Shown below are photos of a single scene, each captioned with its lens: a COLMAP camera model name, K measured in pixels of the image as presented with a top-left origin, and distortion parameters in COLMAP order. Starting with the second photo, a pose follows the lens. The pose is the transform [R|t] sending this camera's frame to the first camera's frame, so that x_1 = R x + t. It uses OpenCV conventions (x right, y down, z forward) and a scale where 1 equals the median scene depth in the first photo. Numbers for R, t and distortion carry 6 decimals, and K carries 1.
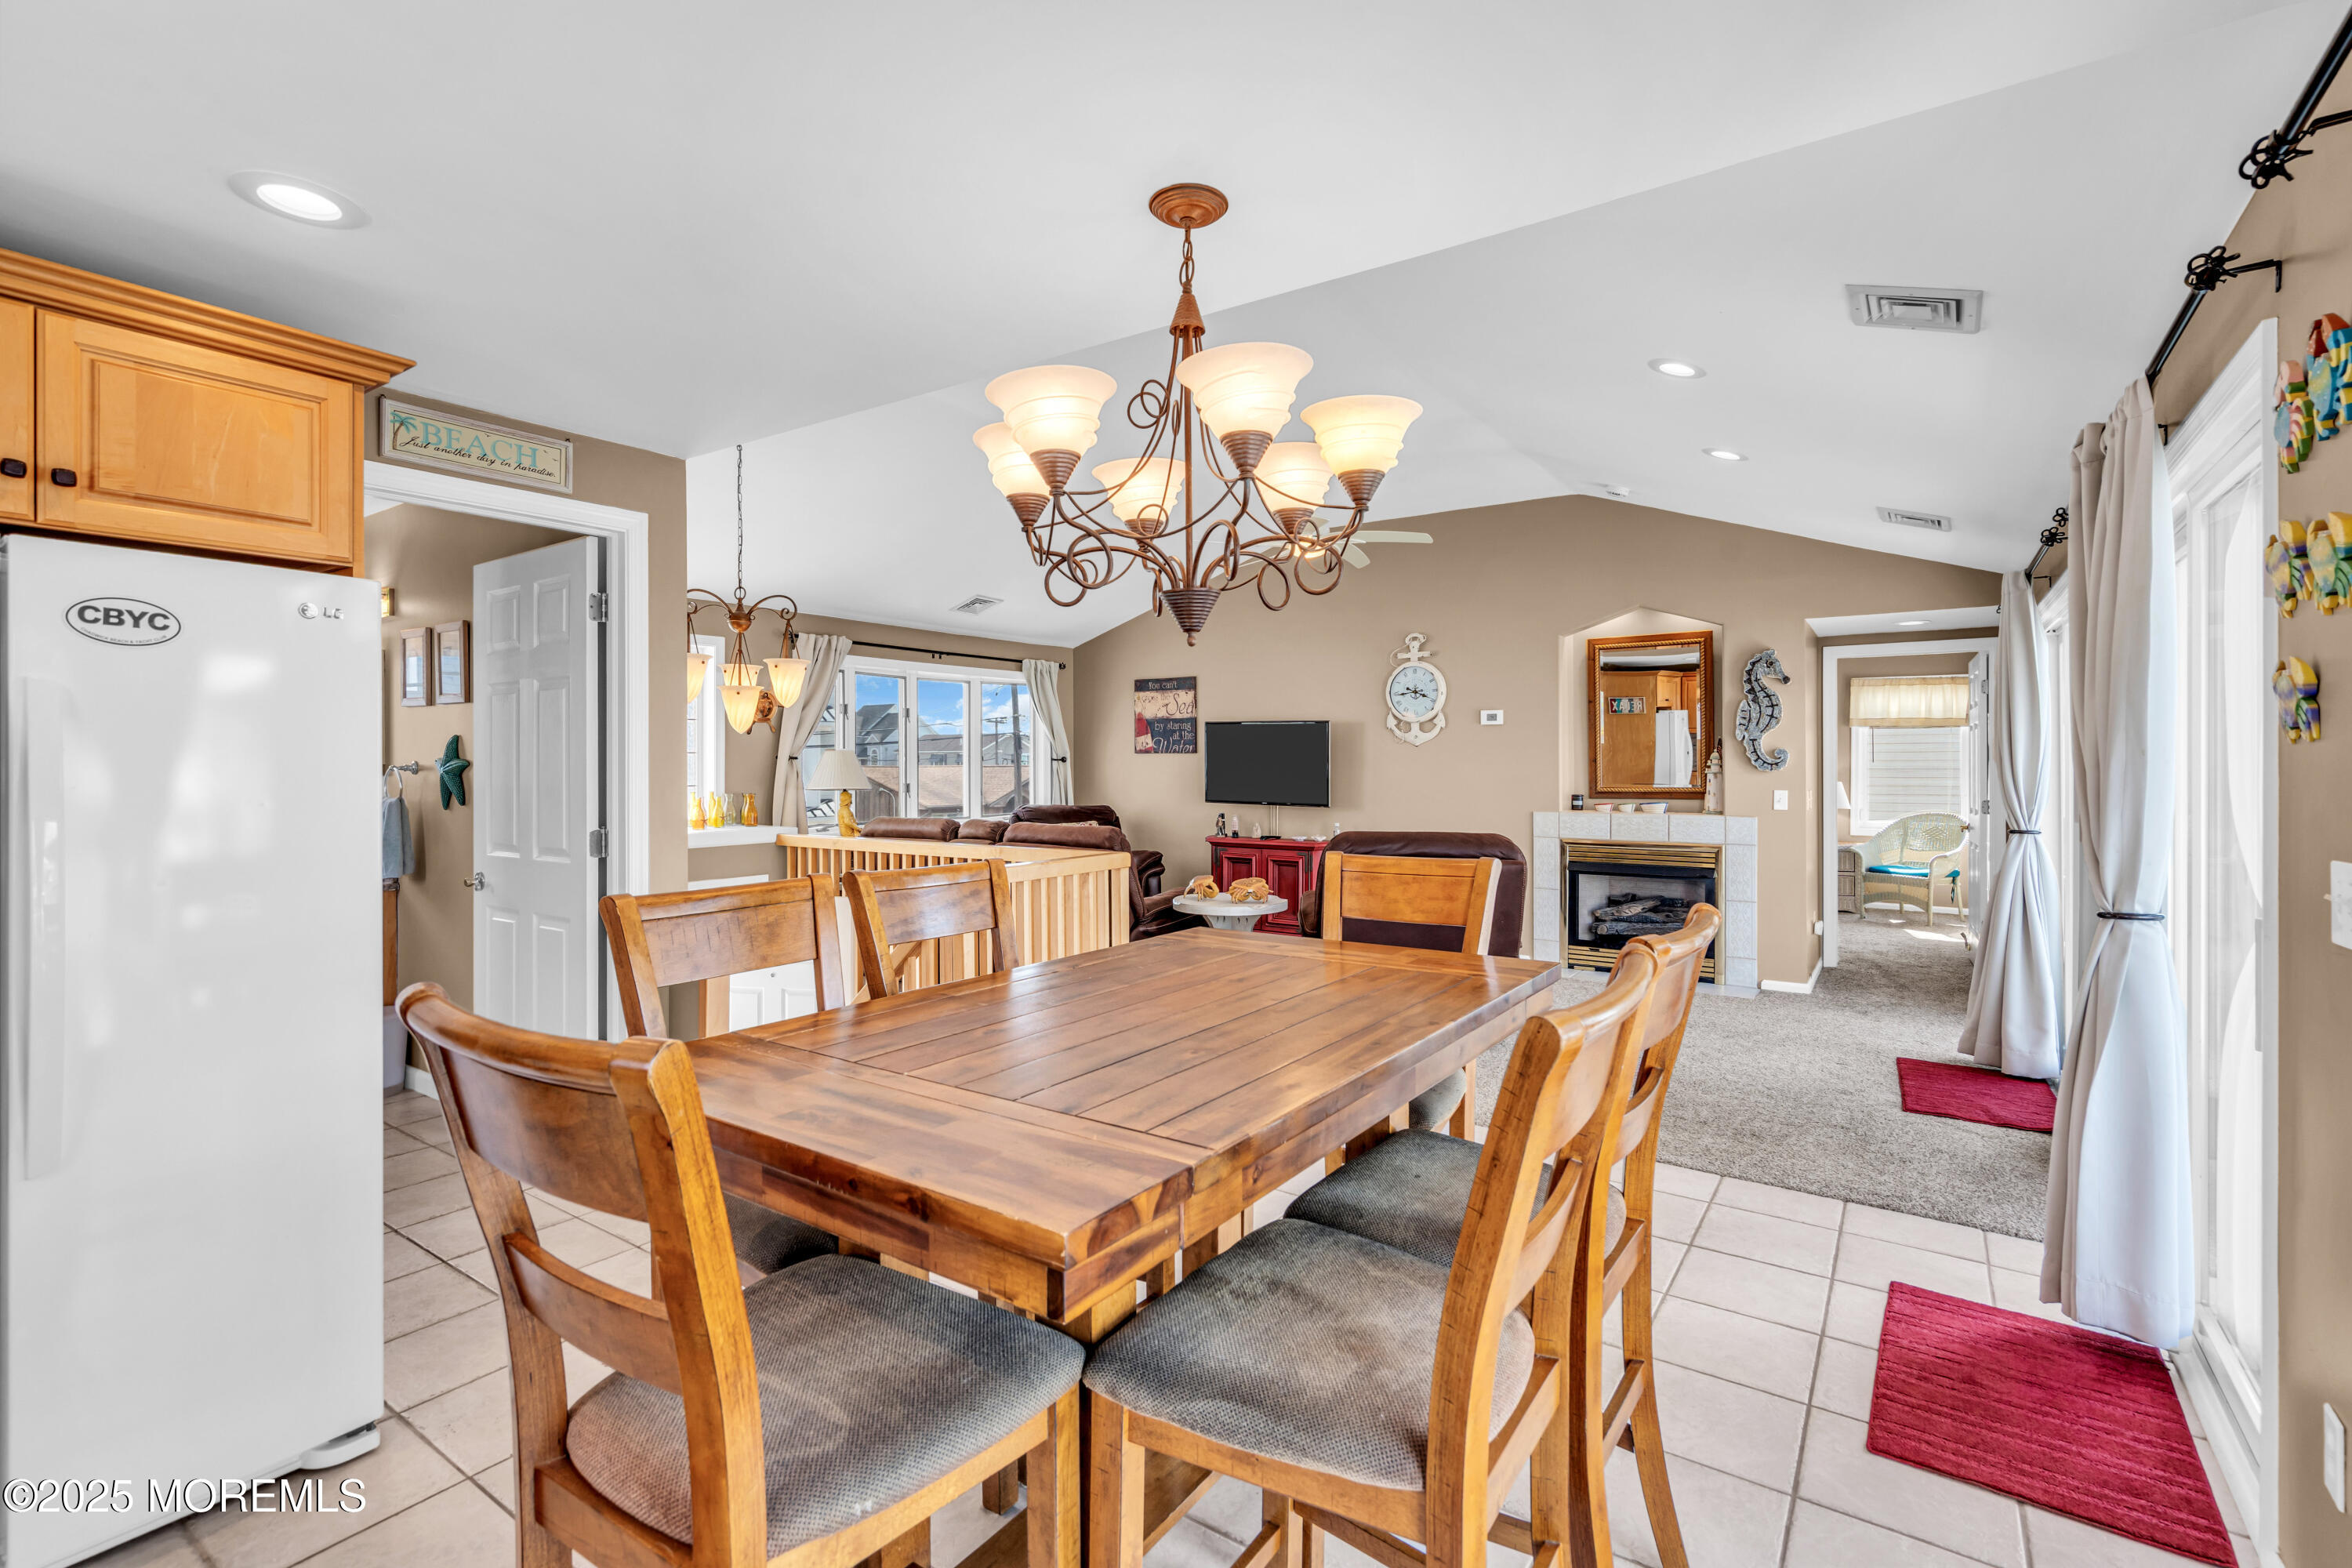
lens RADIAL K [[1068.5, 0, 1176.0], [0, 1068.5, 773.6], [0, 0, 1]] dist [-0.004104, 0.001825]
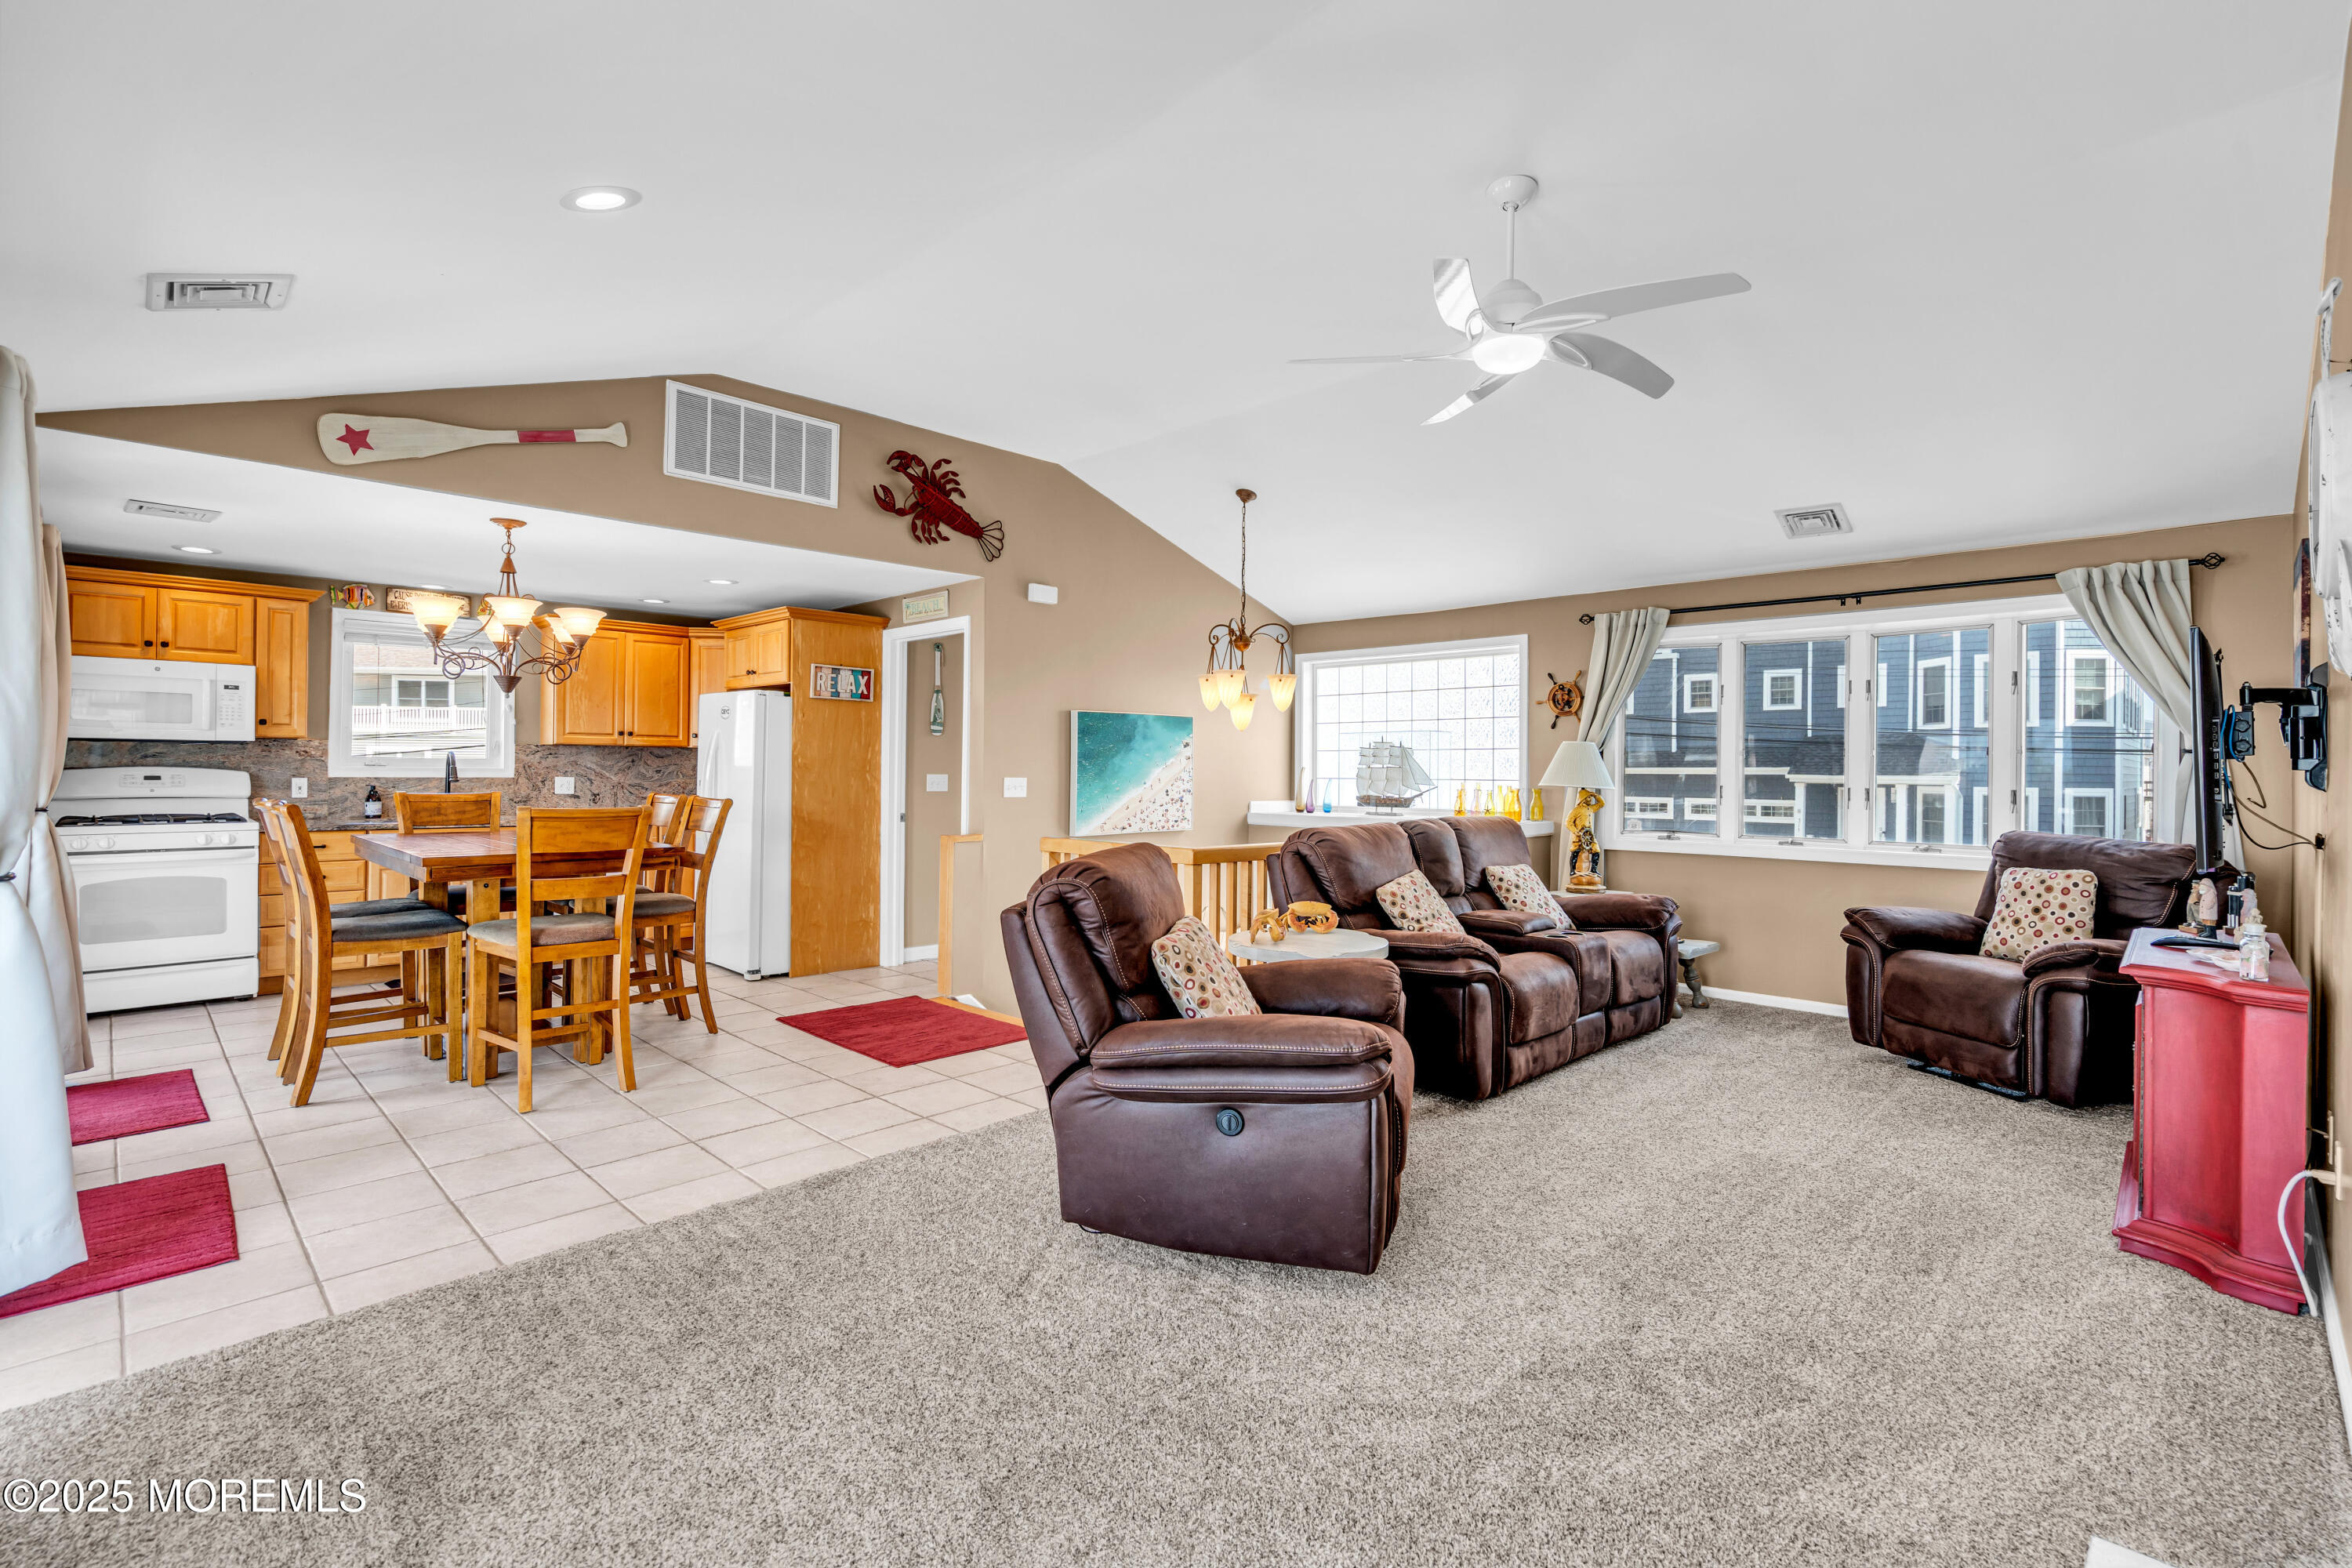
lens RADIAL K [[1068.5, 0, 1165.1], [0, 1068.5, 768.8], [0, 0, 1]] dist [-0.004104, 0.001825]
pose [[-0.174272, 0.001497, -0.984696, 0.605045], [-0.018883, 0.999810, 0.004862, 0.001056], [0.984516, 0.019442, -0.174211, 0.813618]]
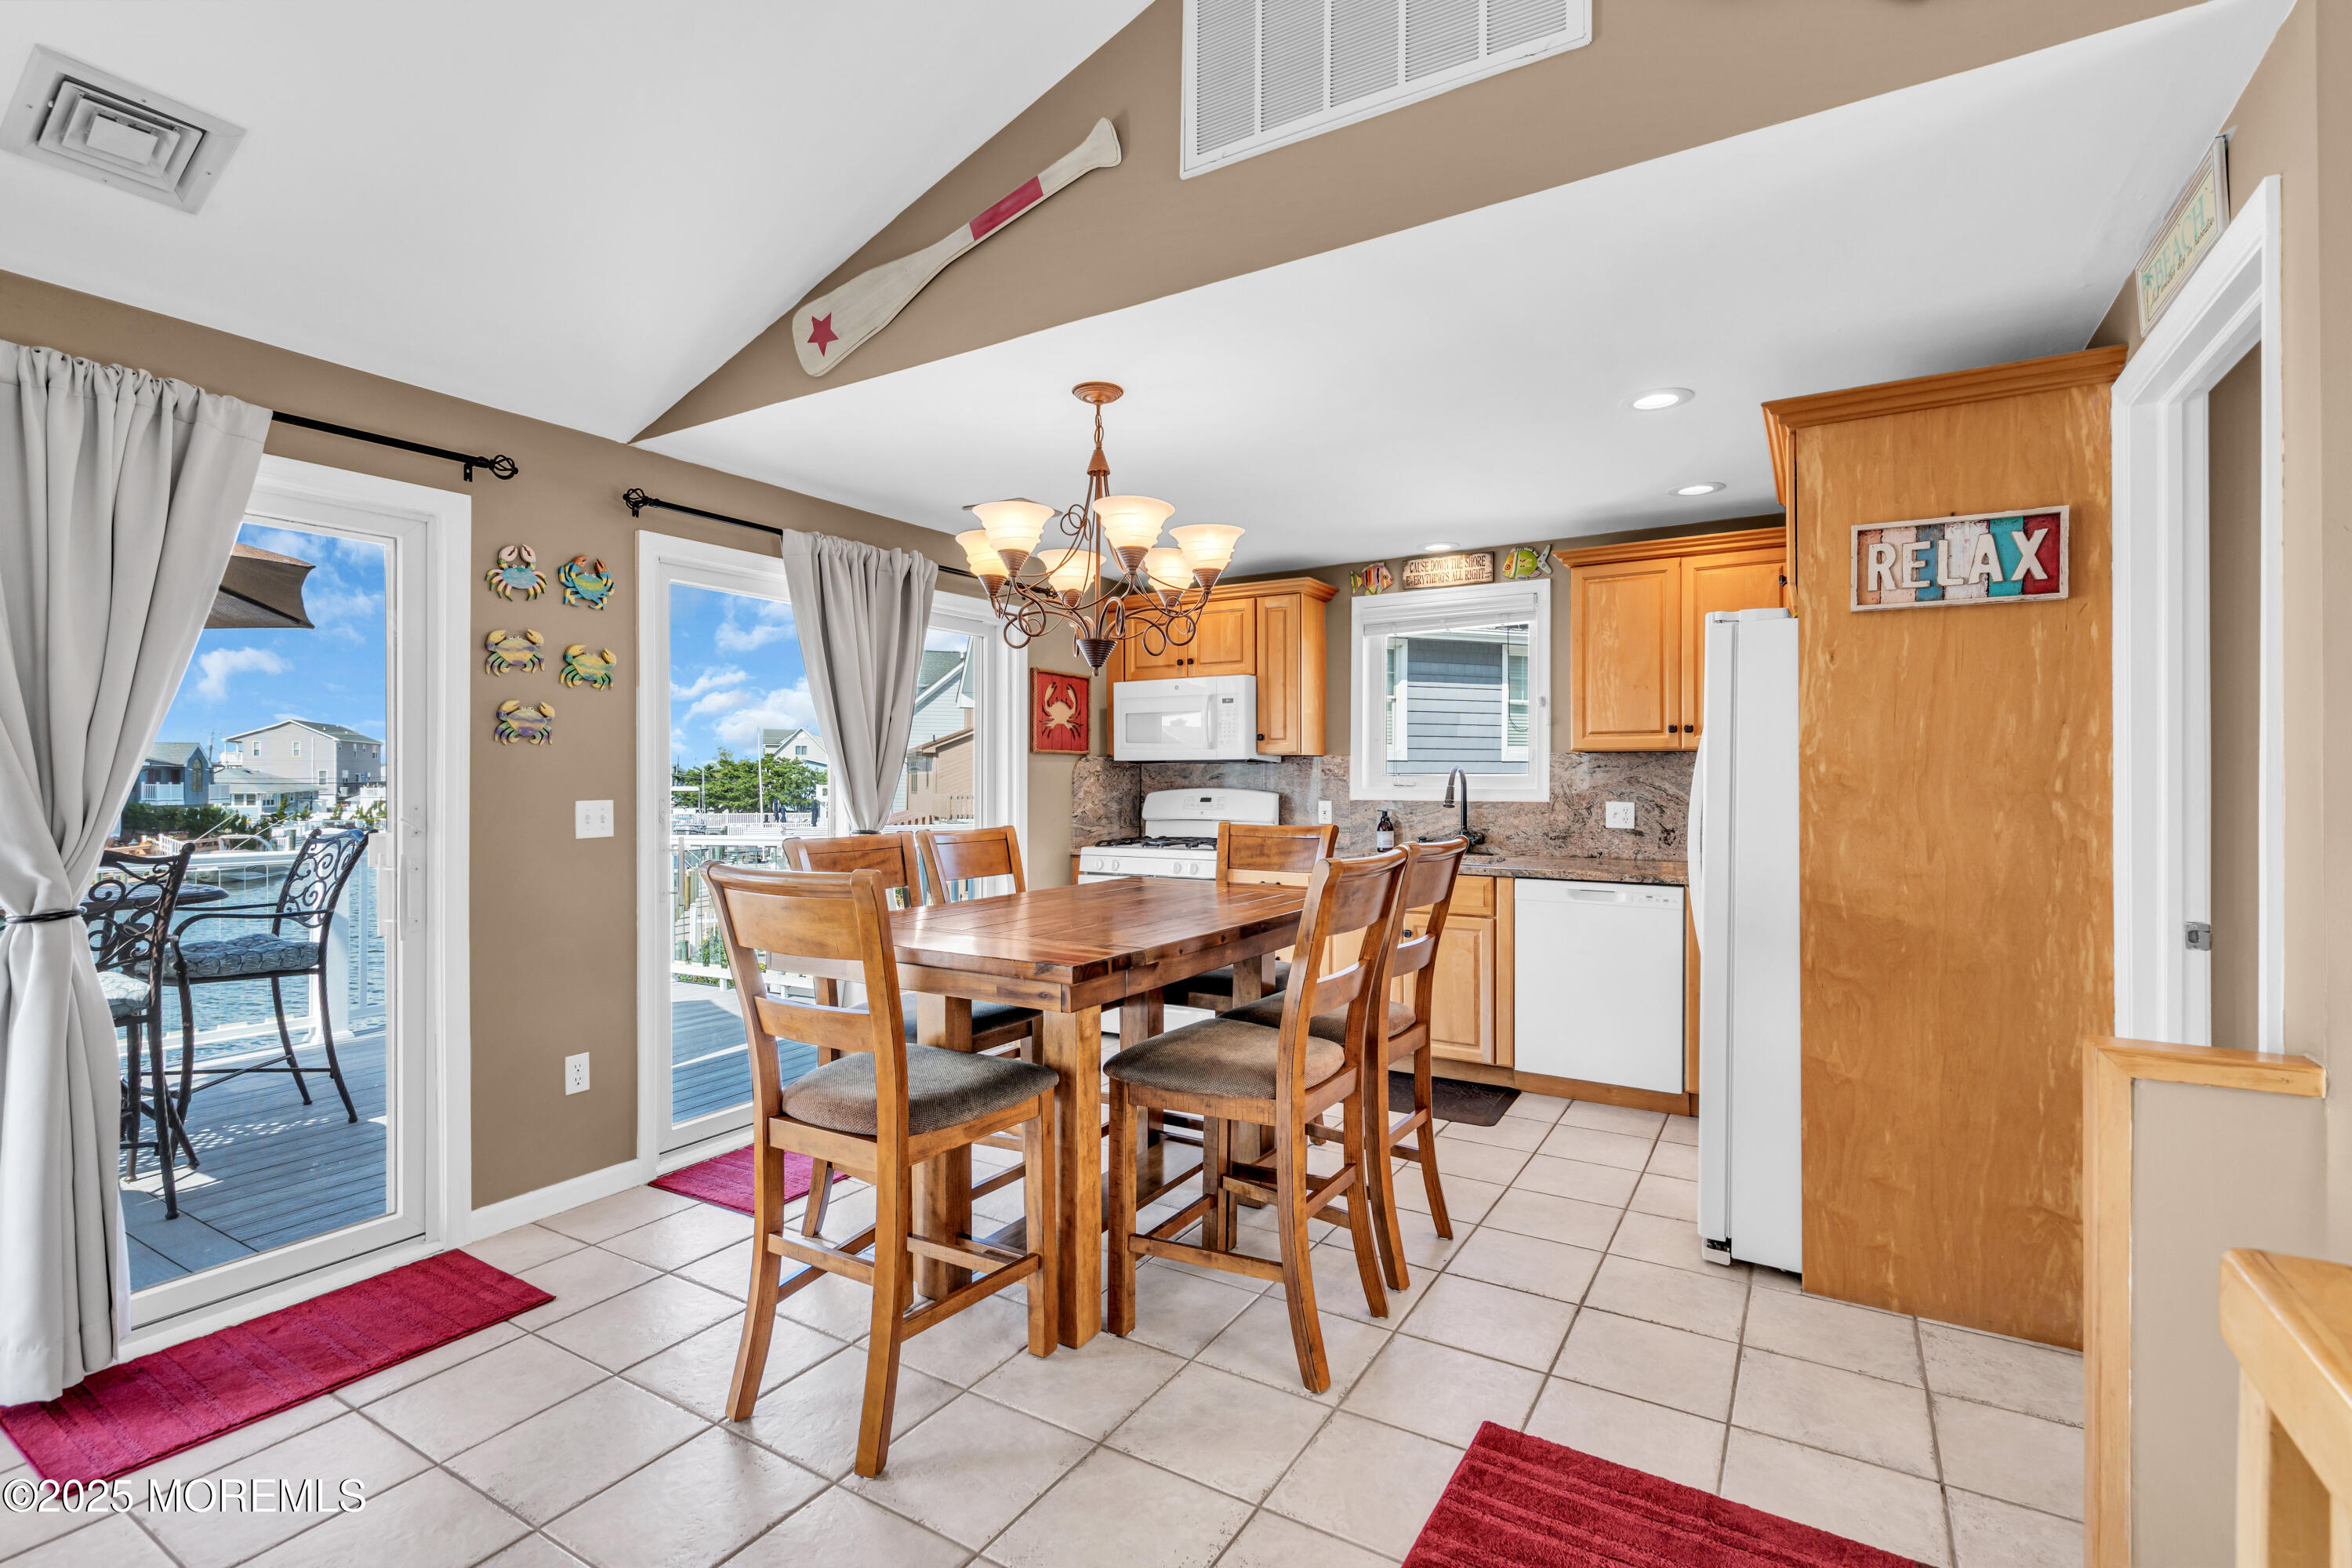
lens RADIAL K [[1068.5, 0, 1187.6], [0, 1068.5, 776.7], [0, 0, 1]] dist [-0.004104, 0.001825]
pose [[-0.997358, 0.003615, -0.072547, 0.001991], [0.003209, 0.999978, 0.005723, 0.004531], [0.072566, 0.005475, -0.997349, 0.703454]]
